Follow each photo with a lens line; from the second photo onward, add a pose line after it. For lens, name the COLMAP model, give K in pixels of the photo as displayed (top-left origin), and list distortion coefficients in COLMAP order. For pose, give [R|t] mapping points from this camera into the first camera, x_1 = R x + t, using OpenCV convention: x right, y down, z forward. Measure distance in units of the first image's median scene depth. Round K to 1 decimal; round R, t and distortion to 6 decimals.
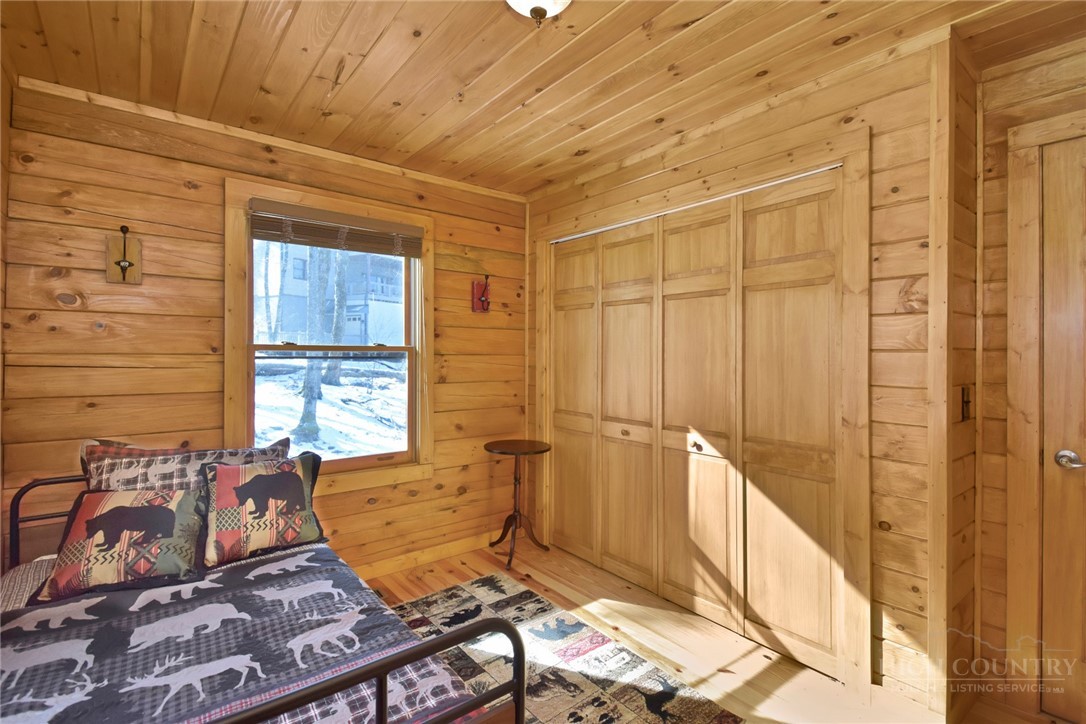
lens RADIAL K [[509.4, 0, 540.5], [0, 509.4, 362.5], [0, 0, 1]] dist [0.026586, -0.000832]
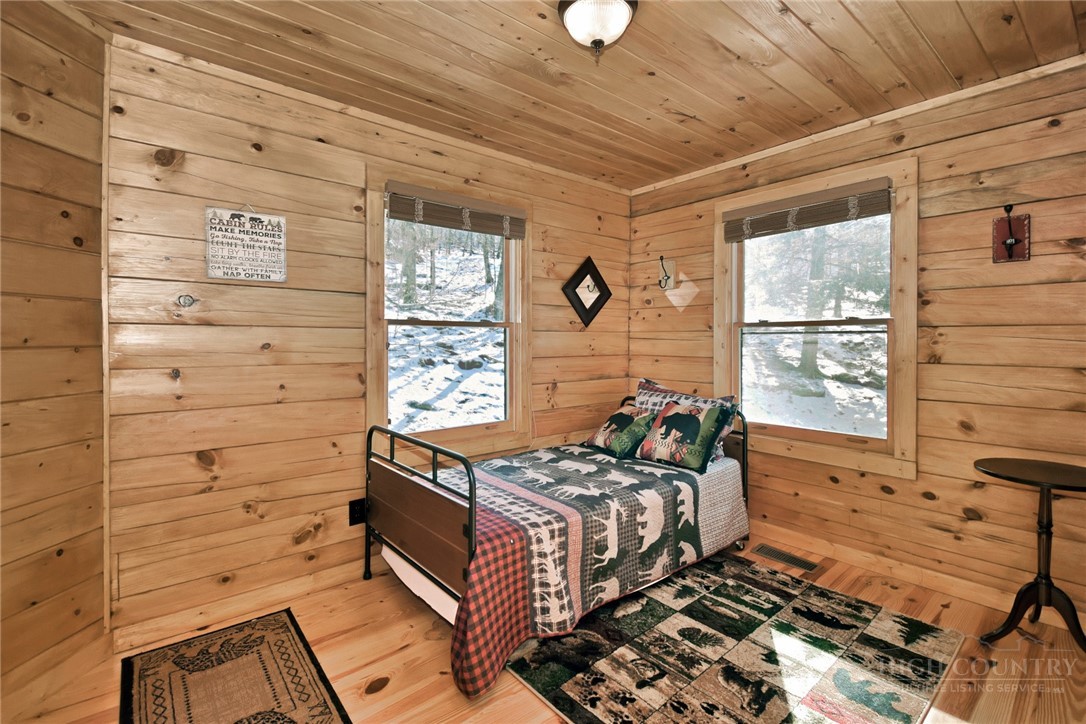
lens RADIAL K [[496.5, 0, 544.0], [0, 496.5, 354.2], [0, 0, 1]] dist [0.045889, -0.029826]
pose [[0.027621, 0.023629, -0.999339, 0.732889], [-0.016831, 0.999590, 0.023170, 0.024793], [0.999477, 0.016180, 0.028007, 0.508784]]
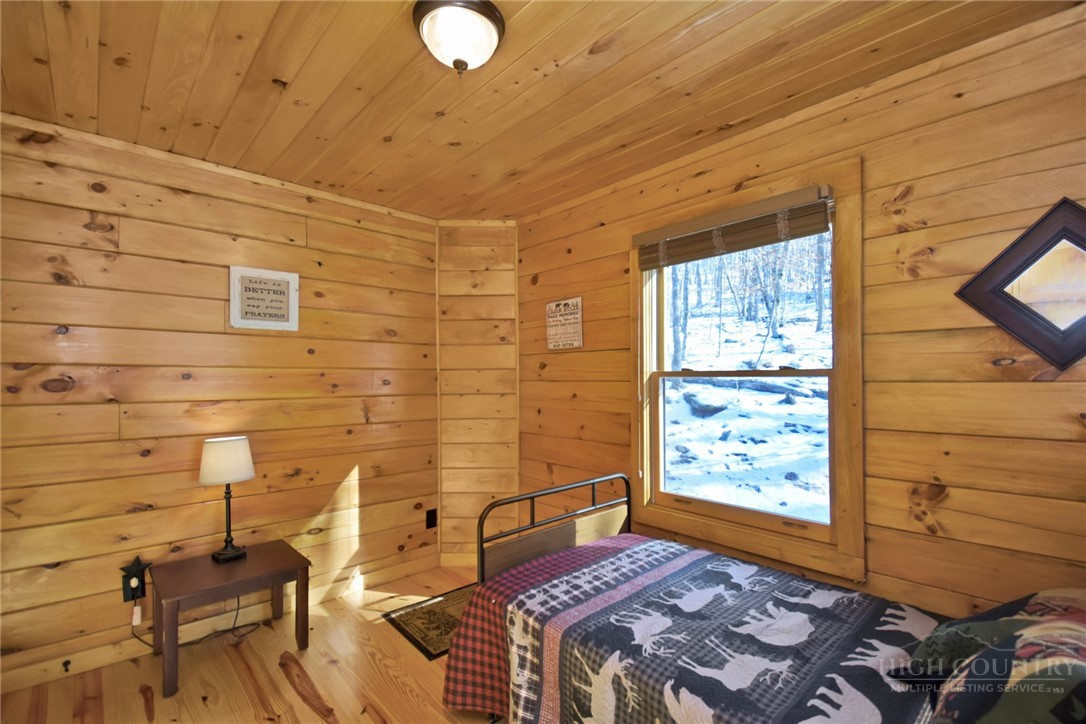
lens RADIAL K [[491.7, 0, 537.2], [0, 491.7, 380.5], [0, 0, 1]] dist [0.046704, -0.030220]
pose [[-0.998539, -0.001358, -0.054026, -0.067221], [-0.002291, 0.999849, 0.017207, -0.019633], [0.053995, 0.017306, -0.998391, 1.251256]]
